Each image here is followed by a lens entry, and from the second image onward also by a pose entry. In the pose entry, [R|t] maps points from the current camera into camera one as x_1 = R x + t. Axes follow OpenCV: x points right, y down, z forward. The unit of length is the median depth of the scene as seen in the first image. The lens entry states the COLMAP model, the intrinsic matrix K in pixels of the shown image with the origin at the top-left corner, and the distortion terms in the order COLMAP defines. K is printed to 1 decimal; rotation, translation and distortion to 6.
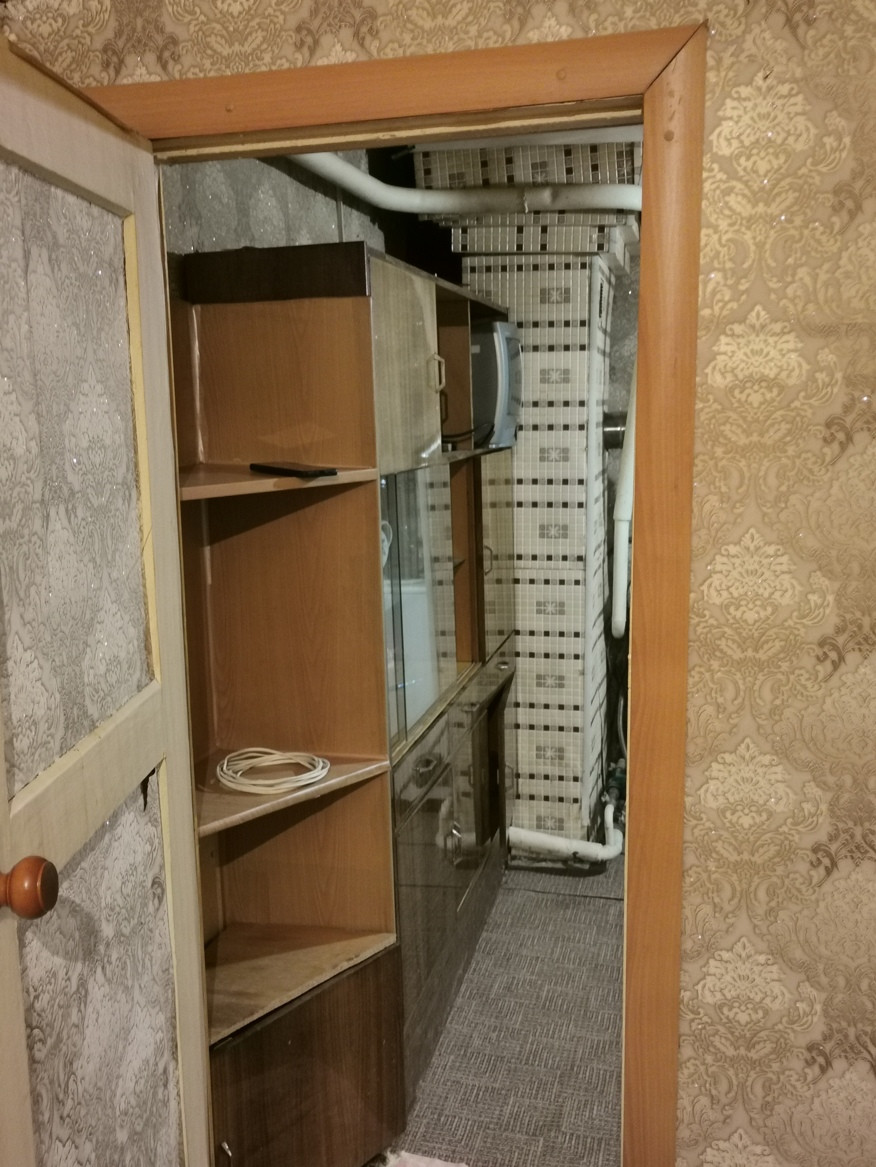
lens RADIAL K [[1175.6, 0, 436.8], [0, 1175.6, 598.6], [0, 0, 1]] dist [0.058230, -0.034105]
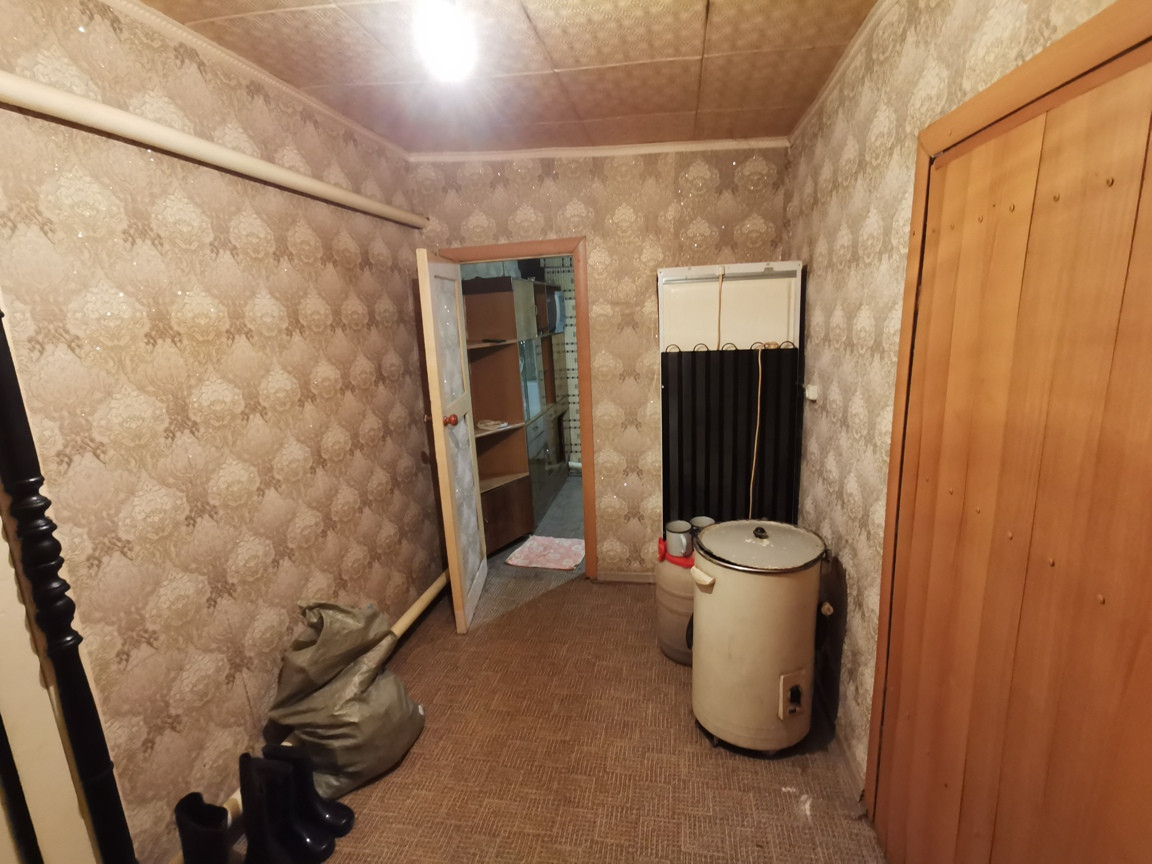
lens RADIAL K [[555.2, 0, 573.3], [0, 555.2, 435.8], [0, 0, 1]] dist [-0.044144, 0.048612]
pose [[0.998486, -0.041552, 0.036032, 0.026854], [0.039535, 0.997704, 0.054989, 0.055484], [-0.038234, -0.053482, 0.997837, -0.408478]]
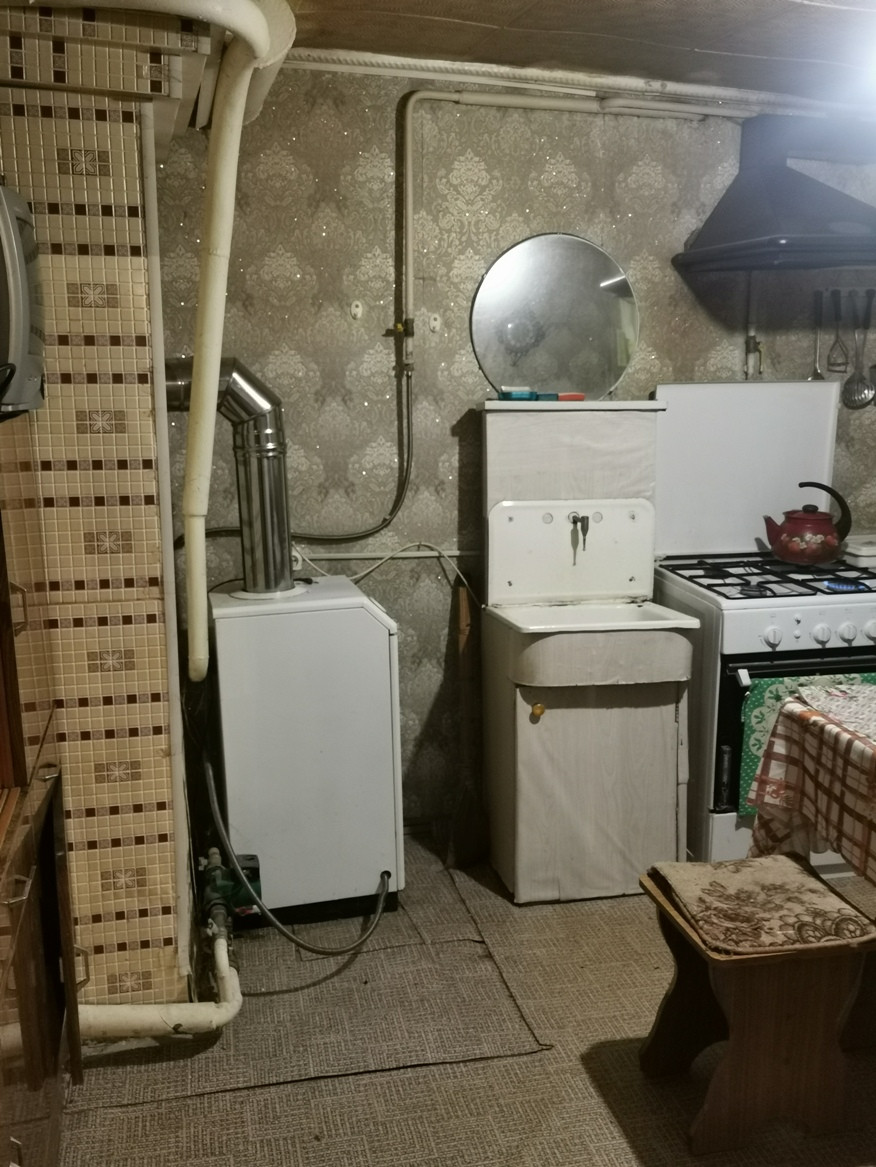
lens RADIAL K [[1175.6, 0, 436.8], [0, 1175.6, 598.6], [0, 0, 1]] dist [0.058230, -0.034105]
pose [[0.897287, -0.080704, 0.434007, -0.021848], [0.064444, 0.996562, 0.052078, -0.049770], [-0.436718, -0.018760, 0.899403, 0.353633]]
